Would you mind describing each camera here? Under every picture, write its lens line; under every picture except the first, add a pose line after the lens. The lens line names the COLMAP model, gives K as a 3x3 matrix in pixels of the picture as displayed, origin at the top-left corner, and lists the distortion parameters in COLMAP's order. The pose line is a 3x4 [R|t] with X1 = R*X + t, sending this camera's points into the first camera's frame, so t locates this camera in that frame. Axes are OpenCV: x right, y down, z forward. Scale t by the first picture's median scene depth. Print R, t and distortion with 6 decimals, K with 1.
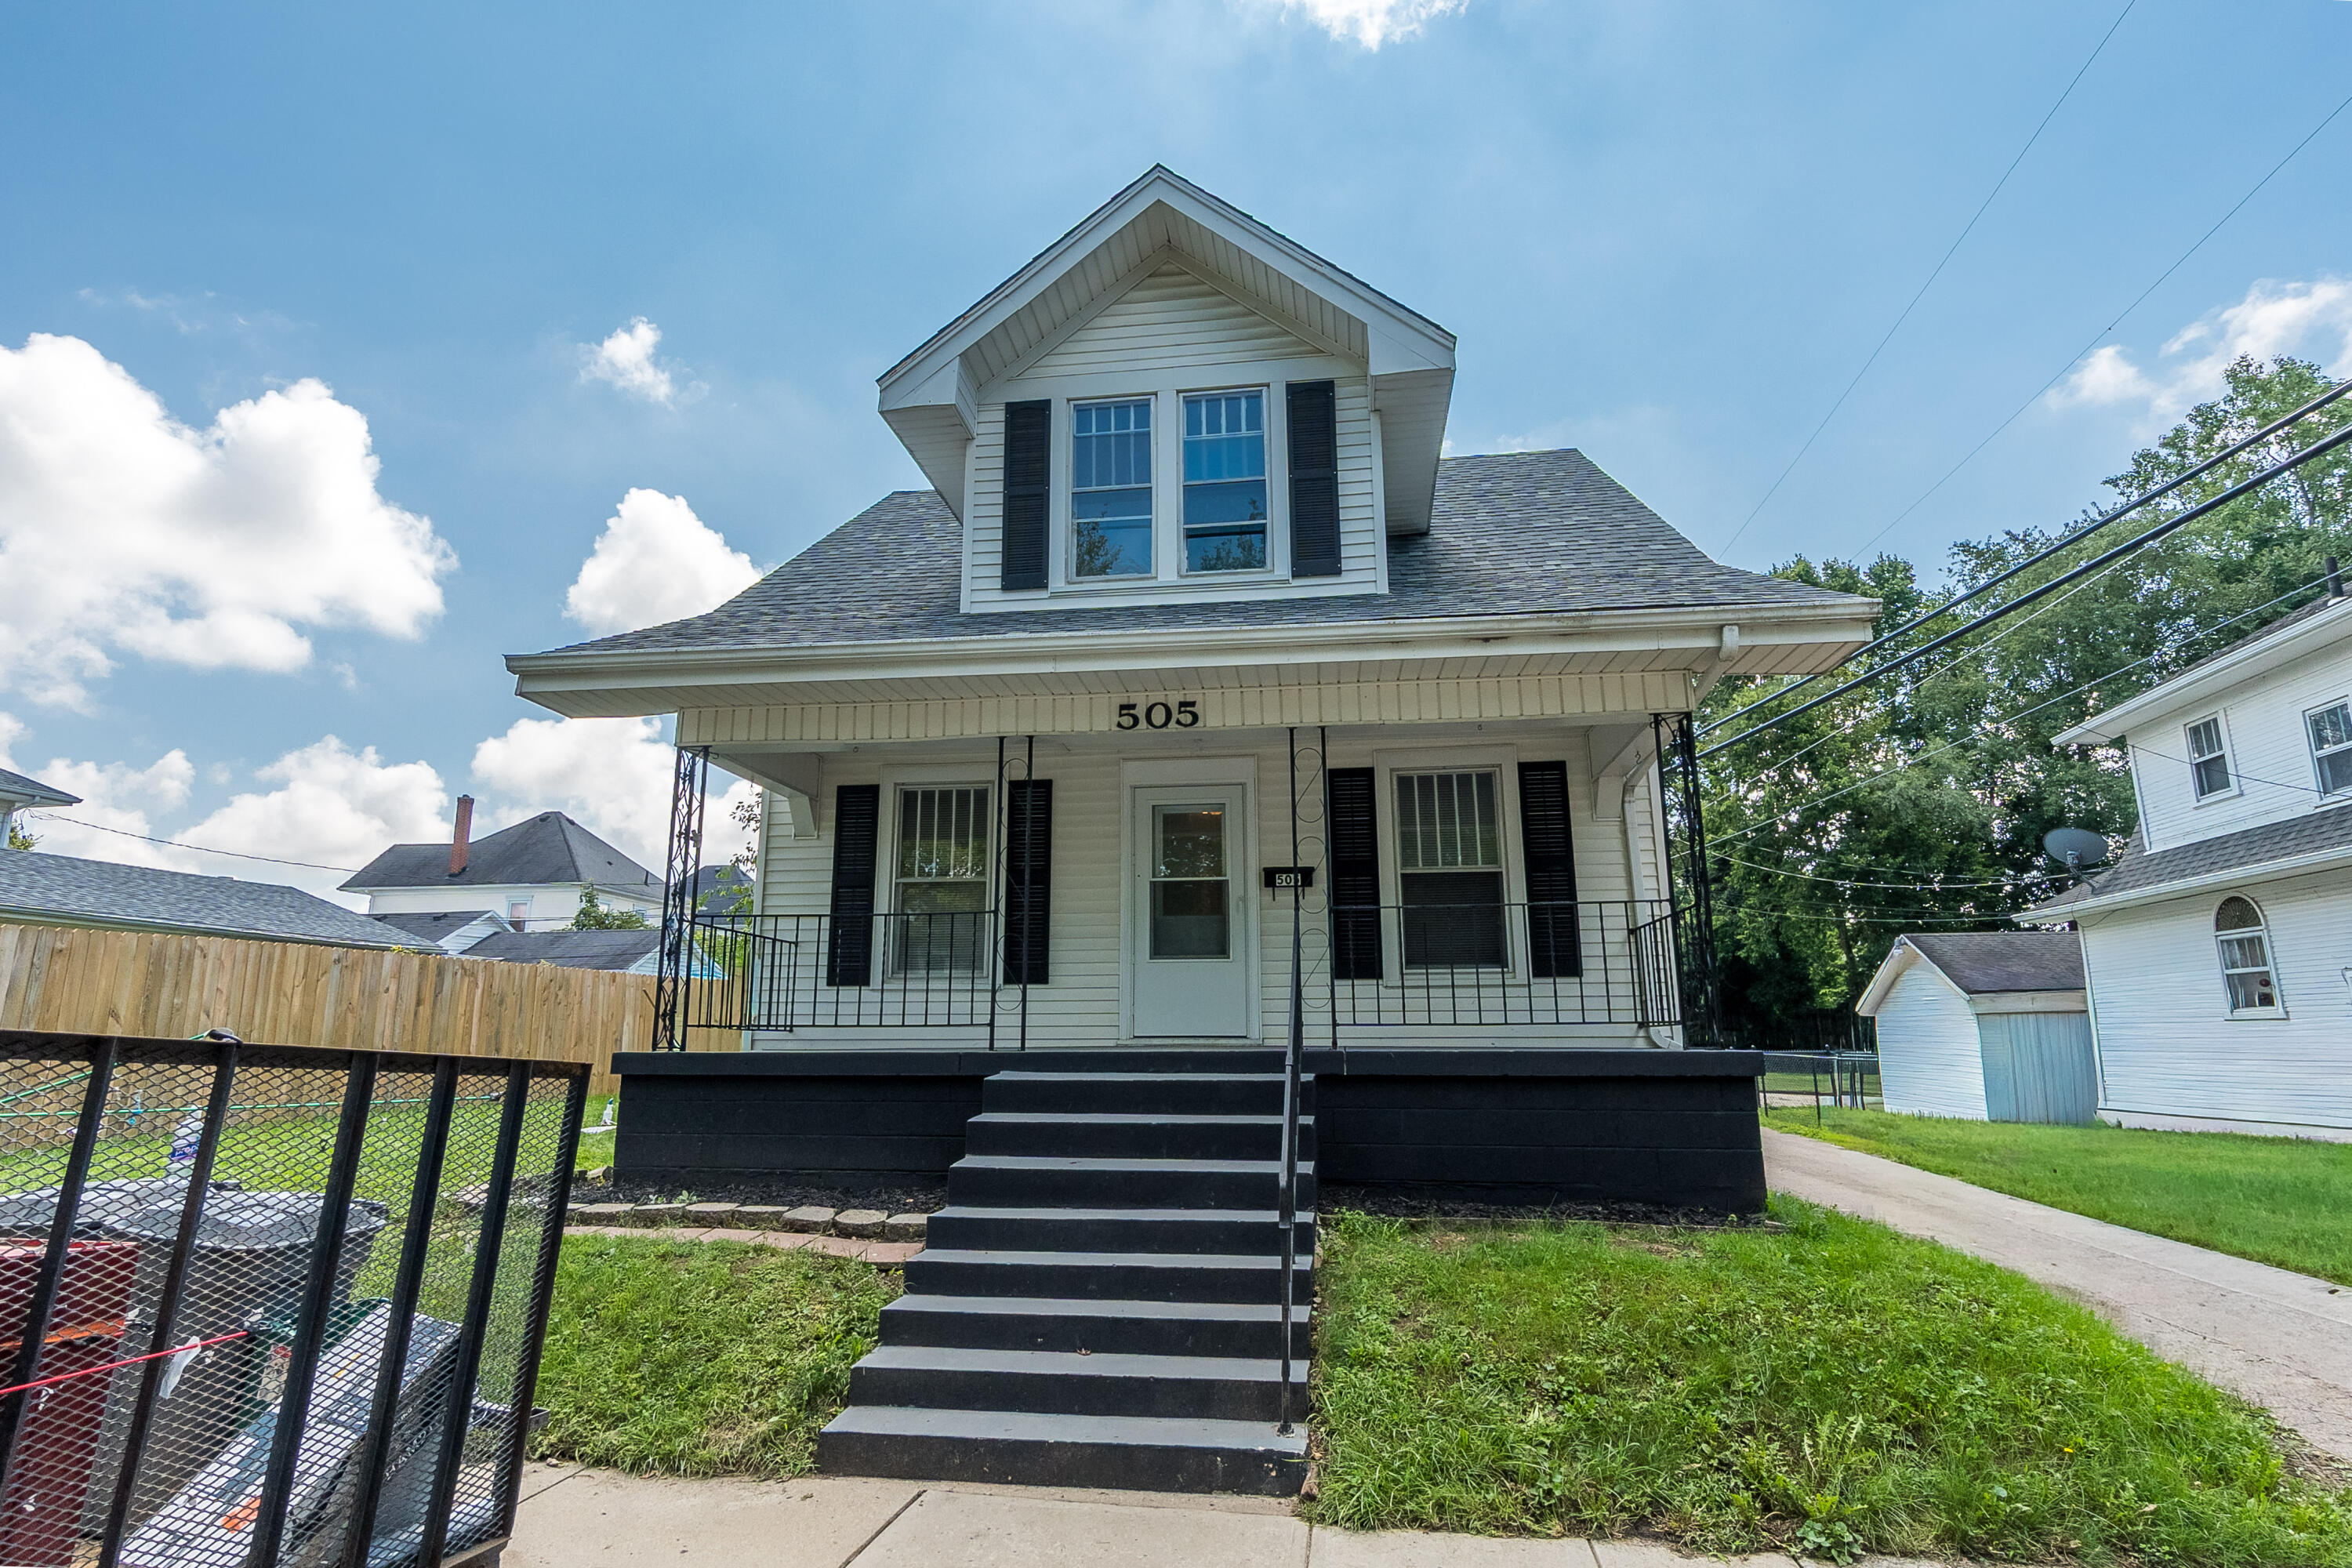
lens RADIAL K [[1202.1, 0, 1176.3], [0, 1202.1, 798.3], [0, 0, 1]] dist [-0.086527, 0.055731]
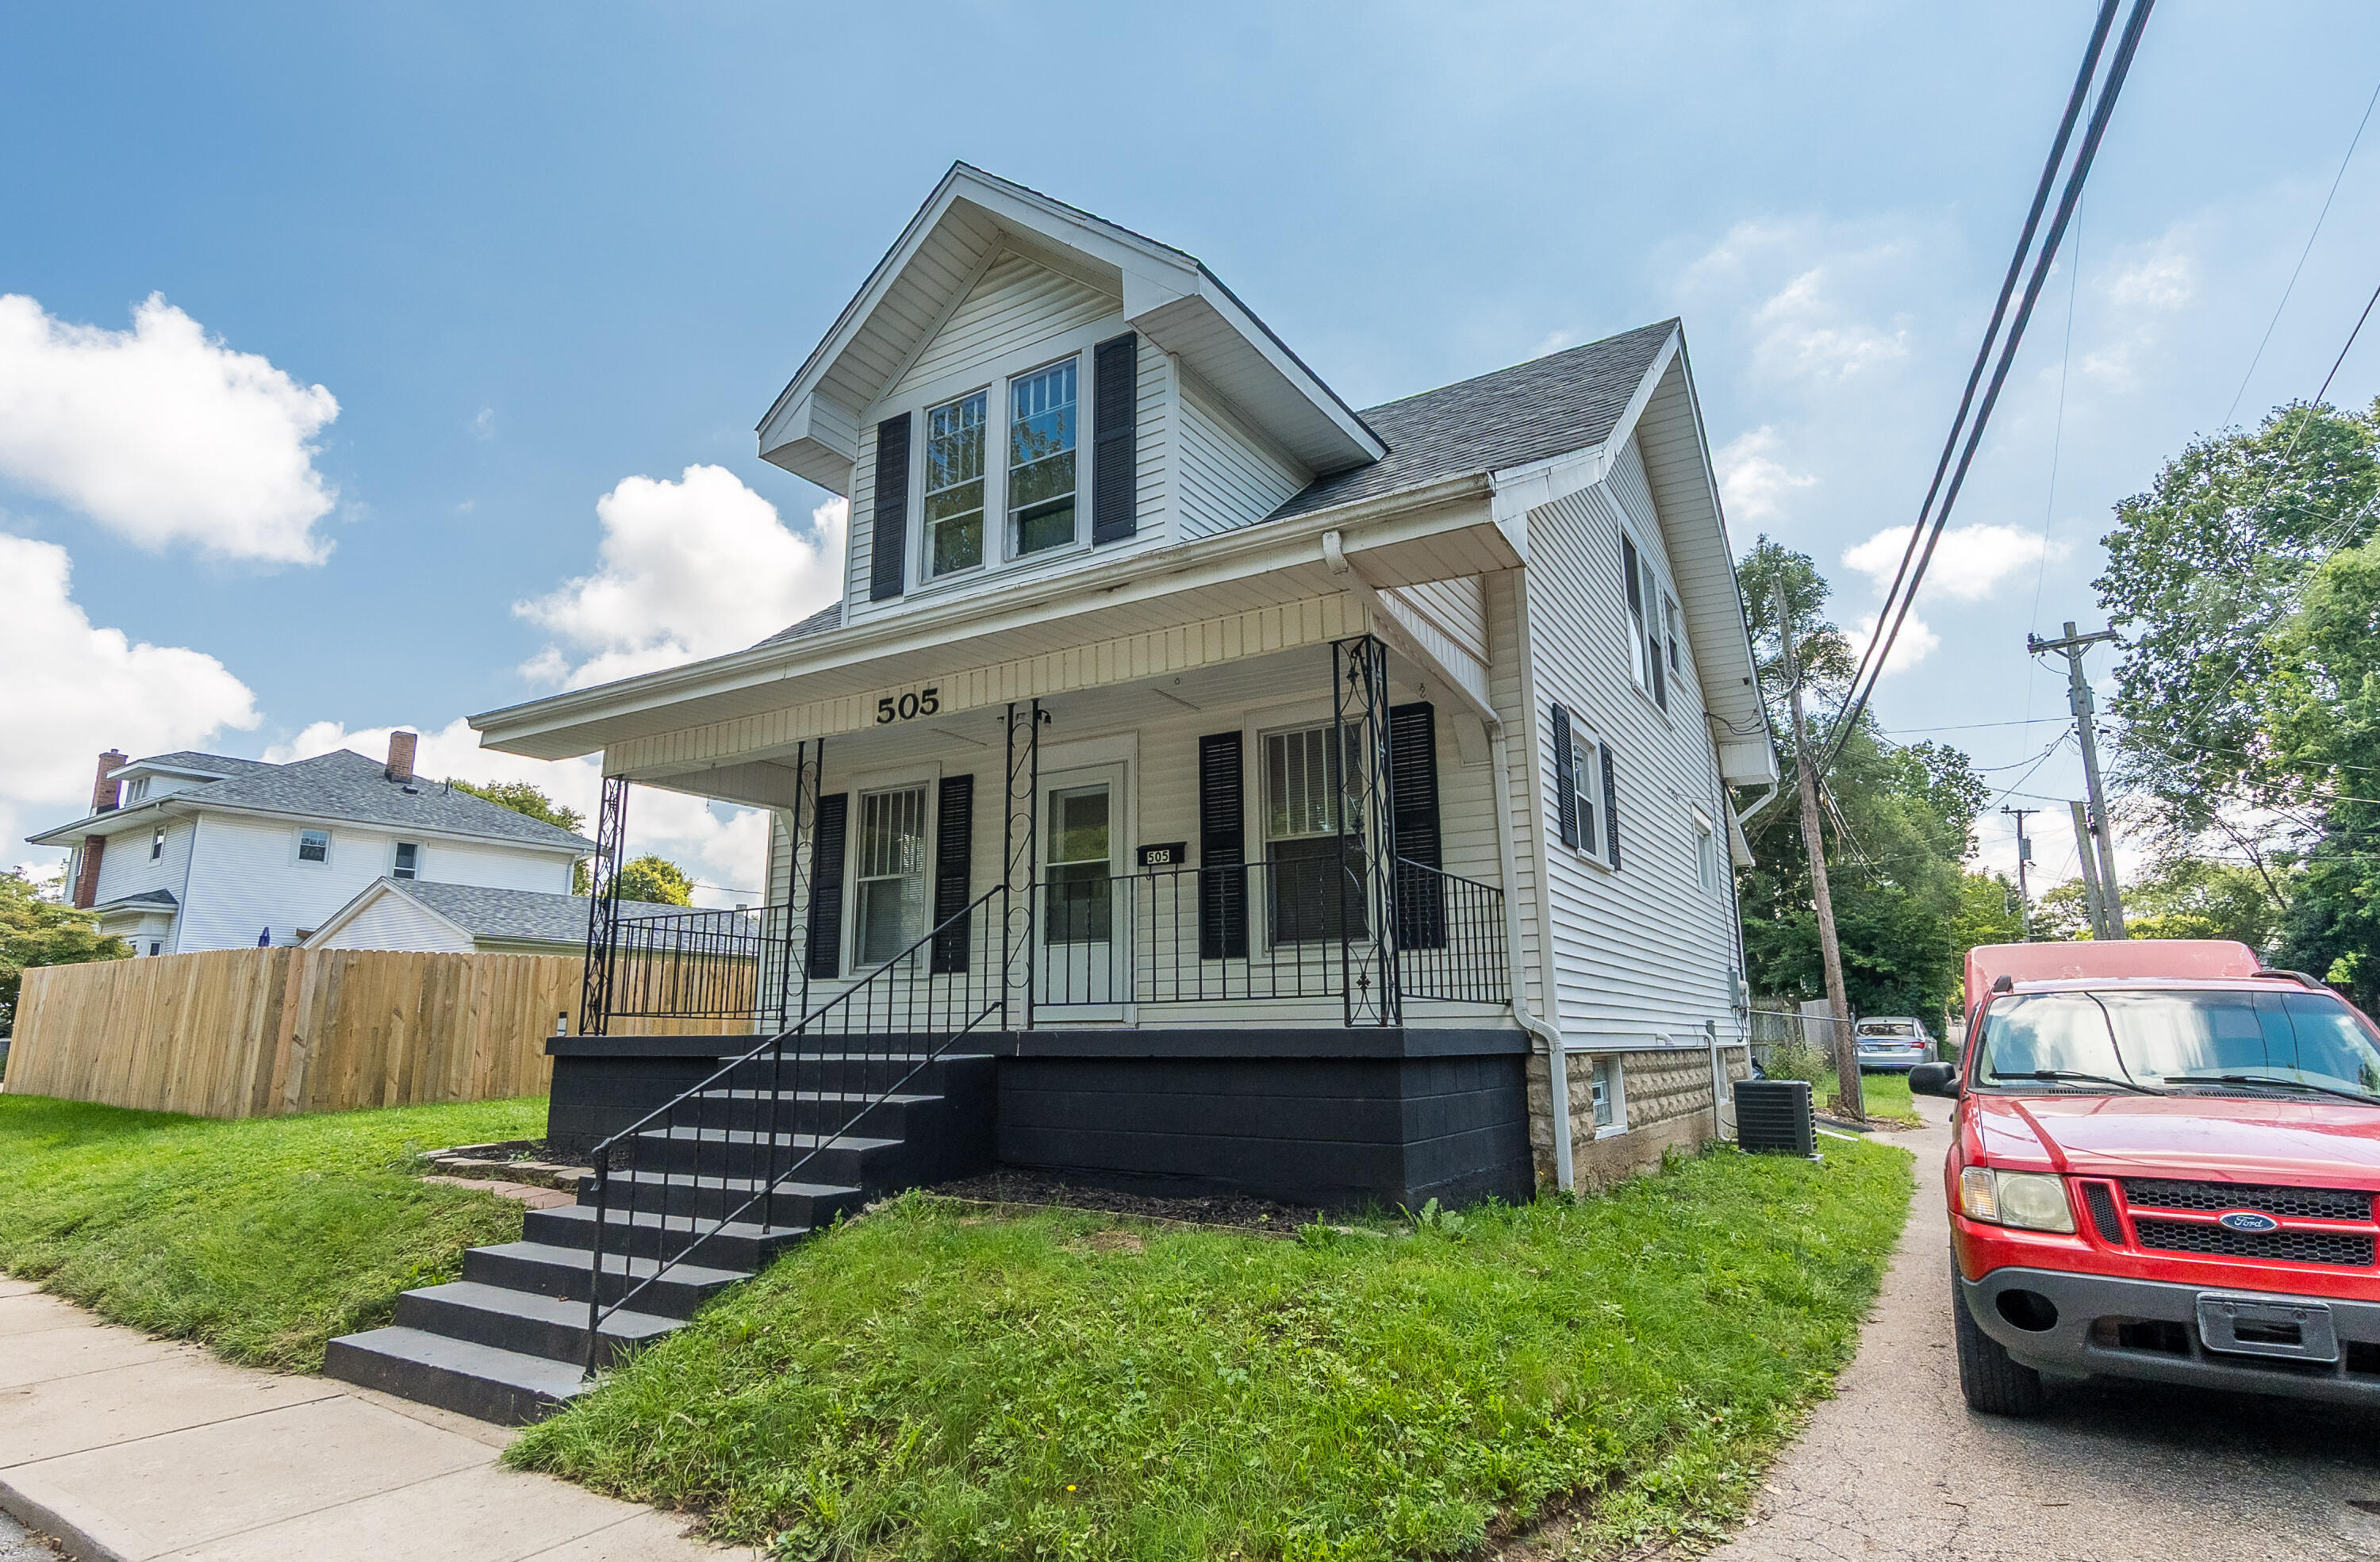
lens RADIAL K [[1235.8, 0, 1180.7], [0, 1235.8, 780.2], [0, 0, 1]] dist [-0.051330, 0.026369]
pose [[0.910954, -0.085955, -0.403454, 0.528679], [0.083261, 0.996233, -0.024252, 0.033272], [0.404018, -0.011499, 0.914679, 0.110151]]
